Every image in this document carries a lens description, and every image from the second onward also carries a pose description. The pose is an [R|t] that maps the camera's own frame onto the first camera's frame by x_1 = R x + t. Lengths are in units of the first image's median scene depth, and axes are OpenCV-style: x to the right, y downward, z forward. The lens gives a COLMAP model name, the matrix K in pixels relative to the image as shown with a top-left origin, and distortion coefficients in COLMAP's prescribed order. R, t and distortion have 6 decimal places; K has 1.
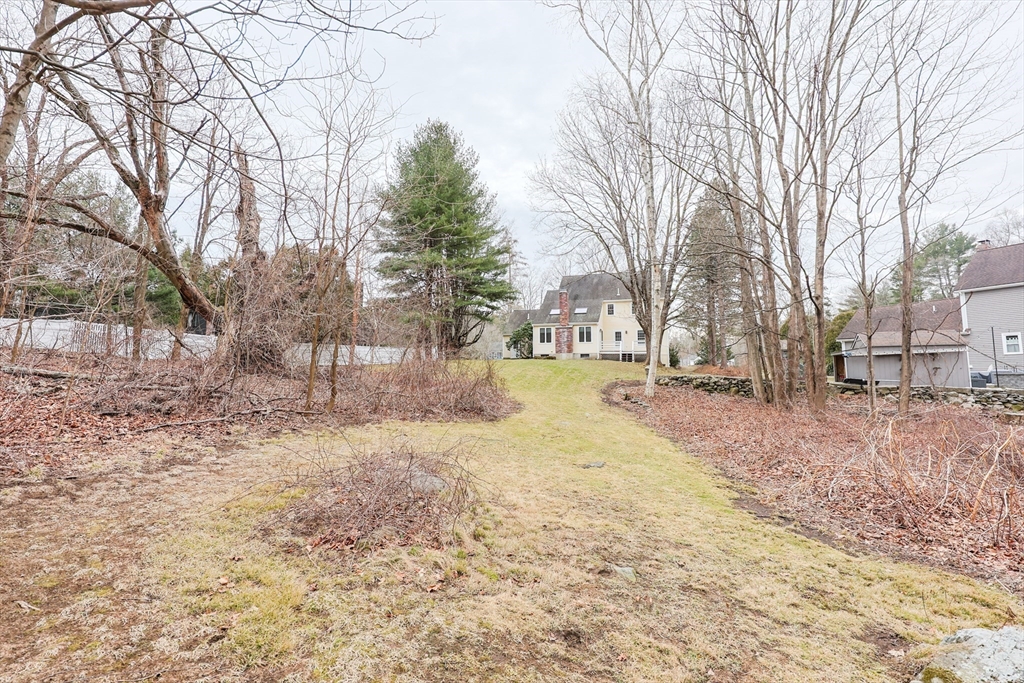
lens RADIAL K [[450.9, 0, 515.2], [0, 450.9, 343.8], [0, 0, 1]] dist [0.000178, -0.000074]
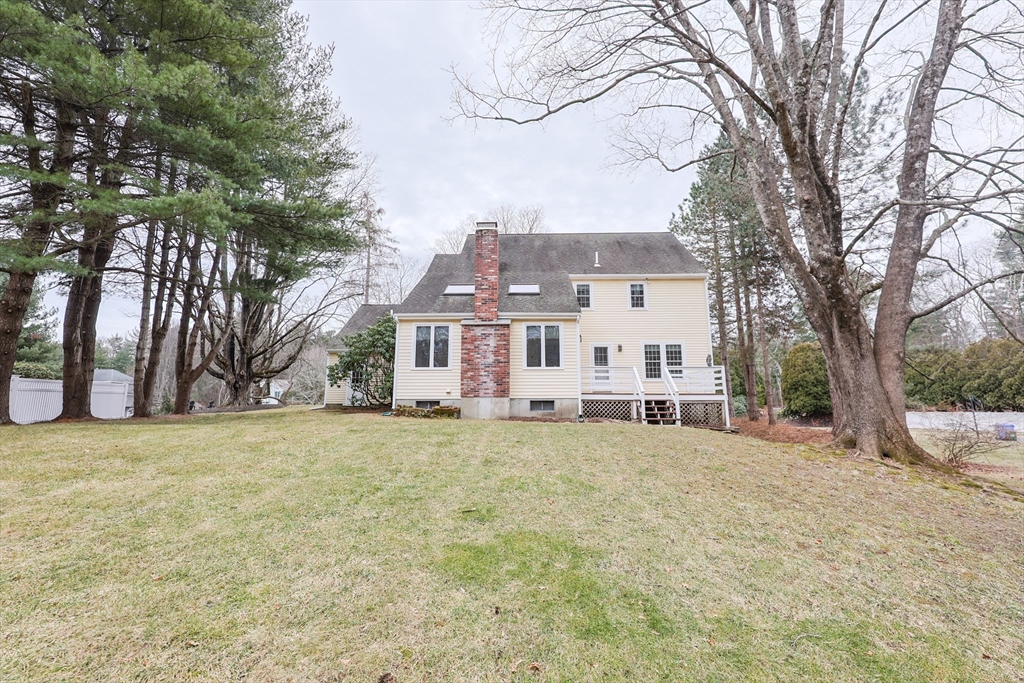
lens RADIAL K [[450.9, 0, 515.2], [0, 450.9, 343.8], [0, 0, 1]] dist [0.000178, -0.000074]
pose [[0.961632, 0.040879, 0.271280, 0.034441], [-0.019811, 0.996602, -0.079952, 0.006368], [-0.273627, 0.071510, 0.959174, 0.648910]]
